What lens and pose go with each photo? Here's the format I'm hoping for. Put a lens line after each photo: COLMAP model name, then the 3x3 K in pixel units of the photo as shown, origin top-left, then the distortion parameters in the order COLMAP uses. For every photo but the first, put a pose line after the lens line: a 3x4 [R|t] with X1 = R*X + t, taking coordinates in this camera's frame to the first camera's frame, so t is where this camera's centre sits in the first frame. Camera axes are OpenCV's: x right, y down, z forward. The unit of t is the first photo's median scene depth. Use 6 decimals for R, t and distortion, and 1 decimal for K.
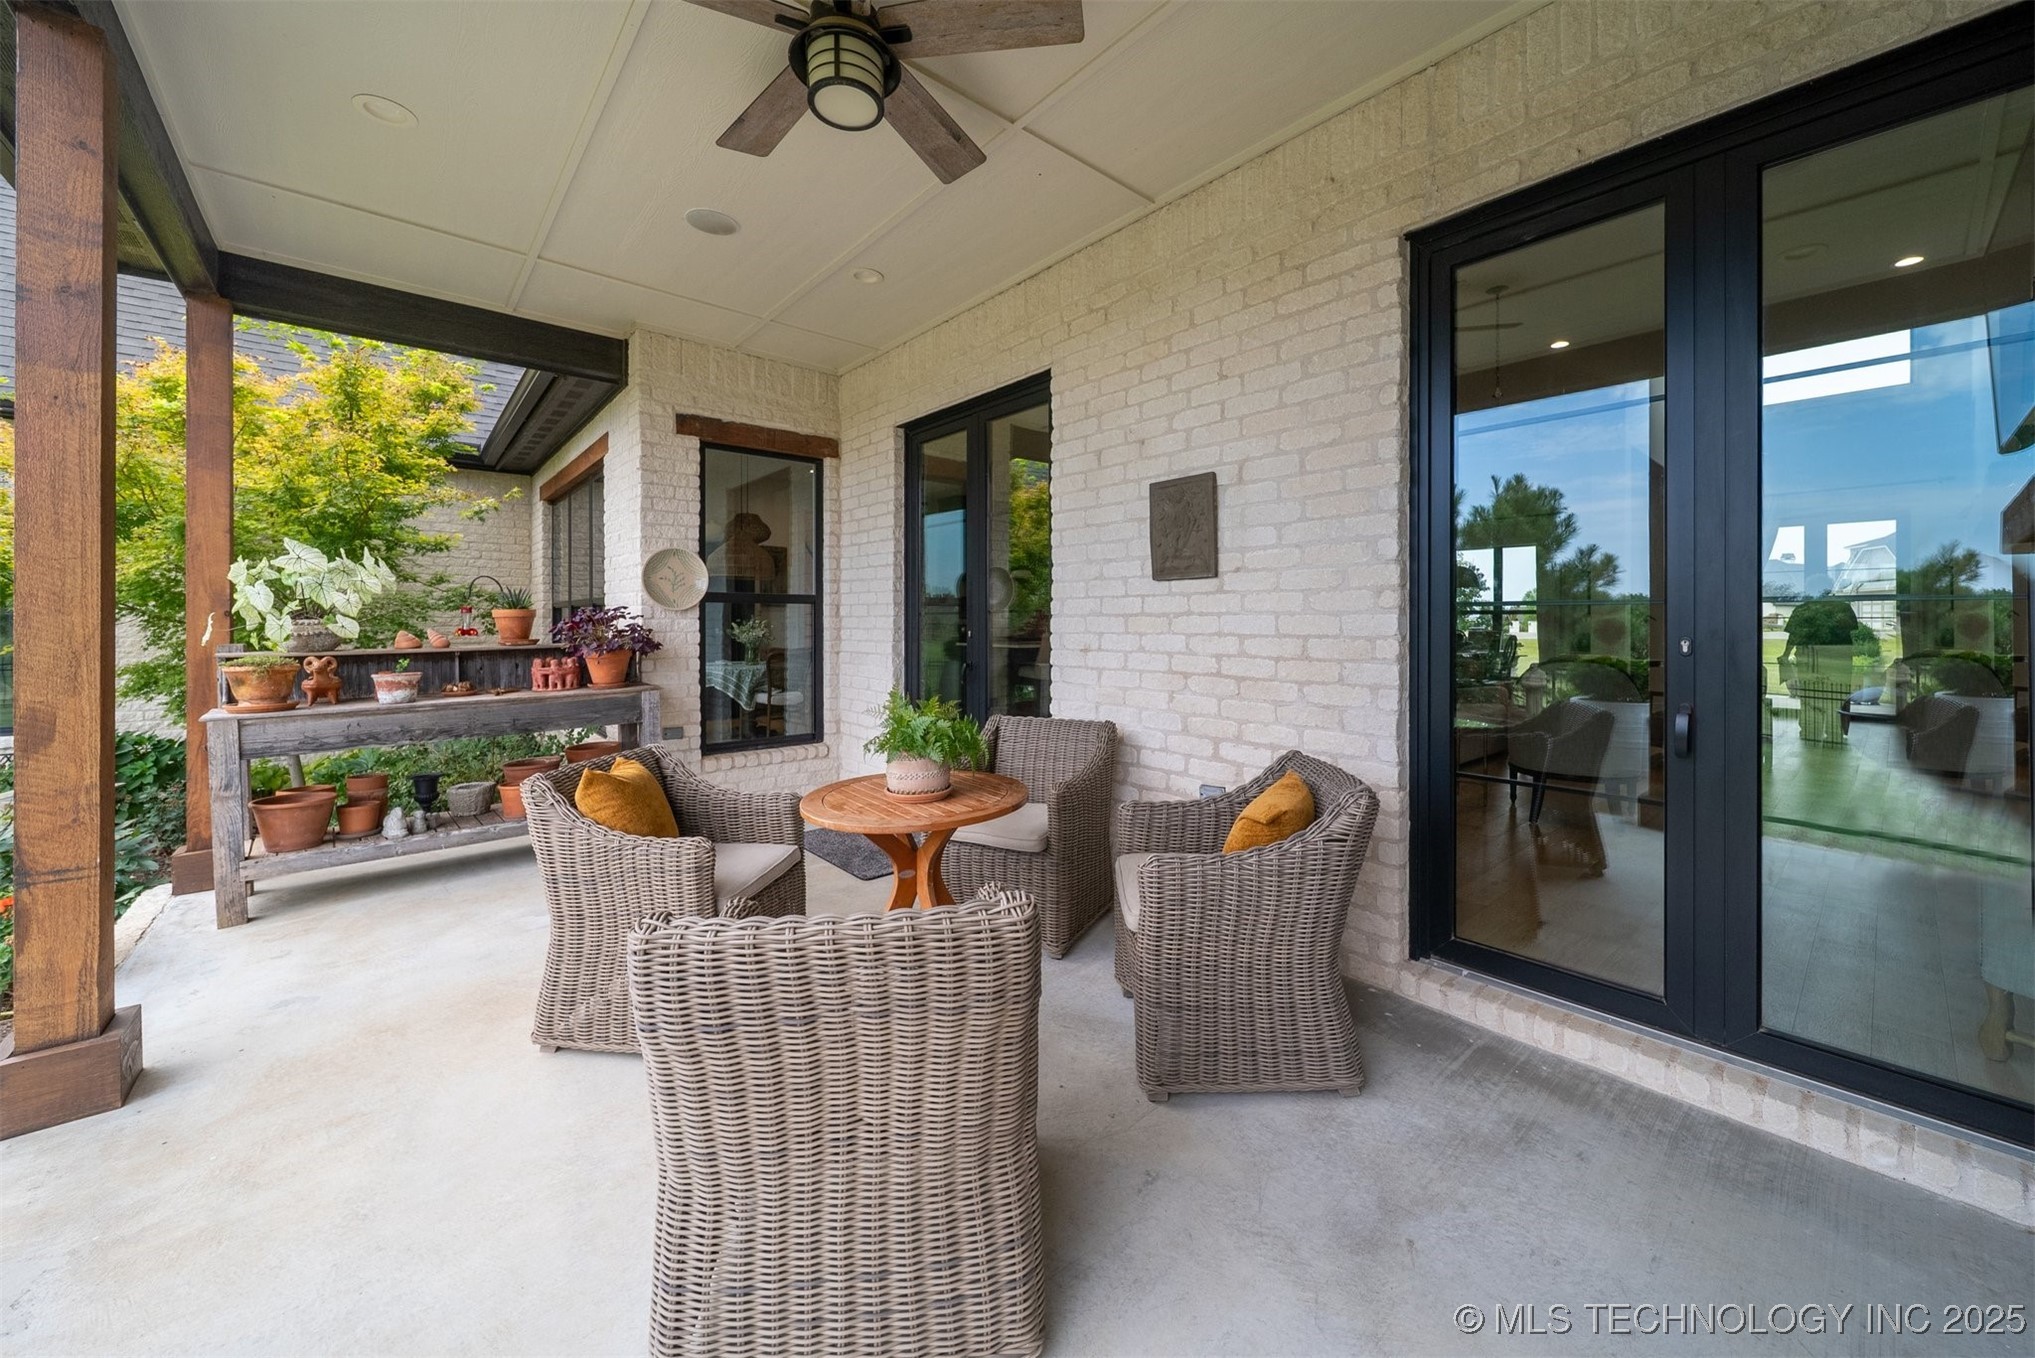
lens RADIAL K [[742.9, 0, 1048.4], [0, 742.9, 624.4], [0, 0, 1]] dist [-0.000379, -0.000099]
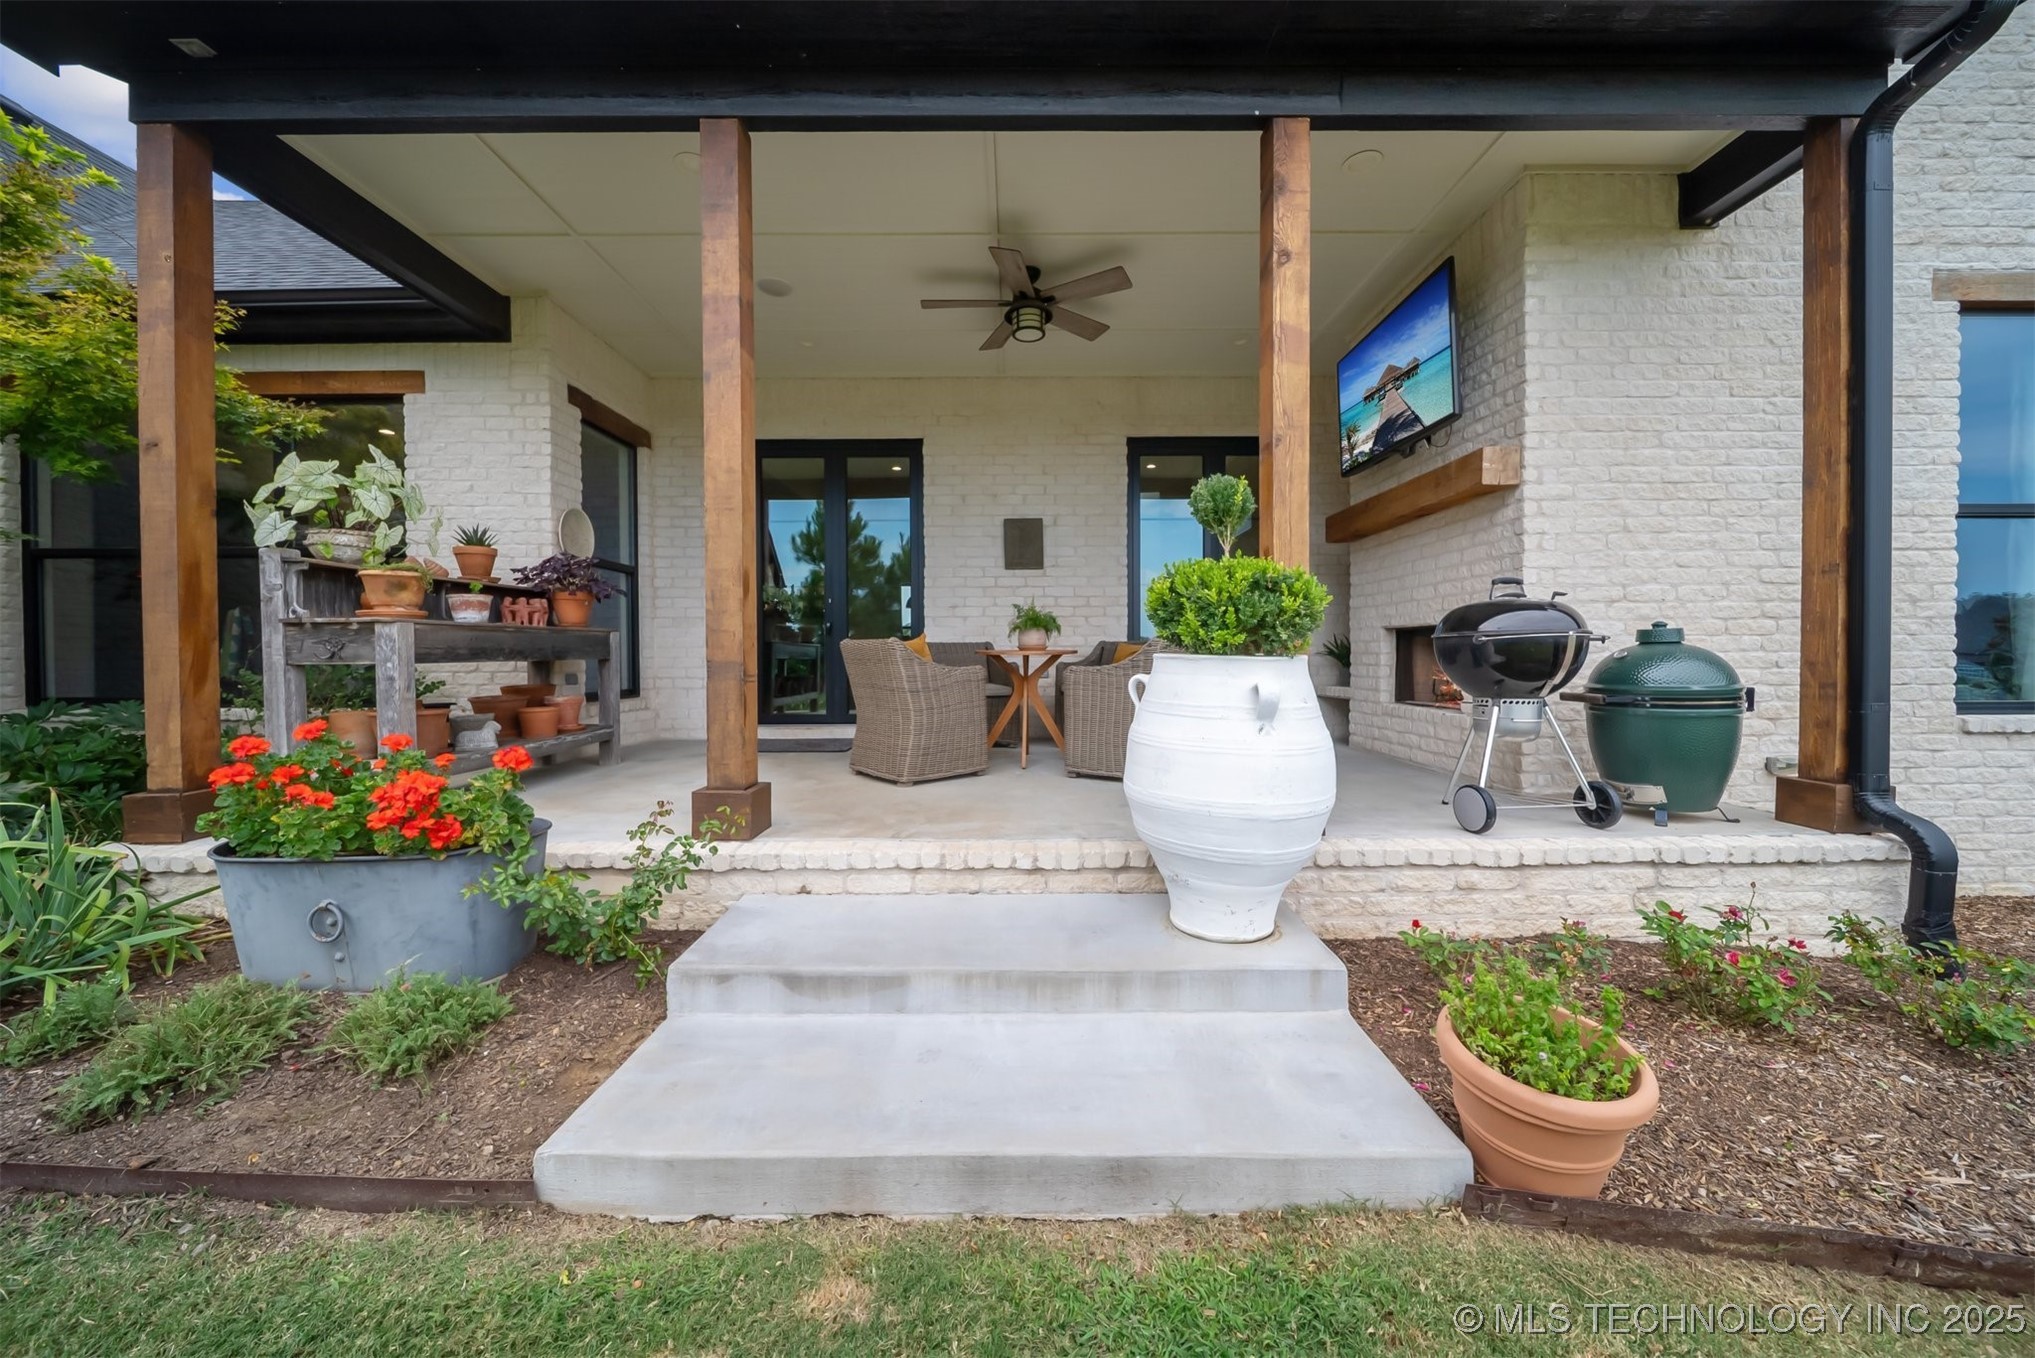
lens RADIAL K [[713.5, 0, 1014.3], [0, 713.5, 670.1], [0, 0, 1]] dist [-0.000056, -0.000376]
pose [[0.672038, -0.011536, 0.740427, -1.213056], [0.006983, 0.999933, 0.009241, 0.186341], [-0.740484, -0.001040, 0.672073, -0.266480]]
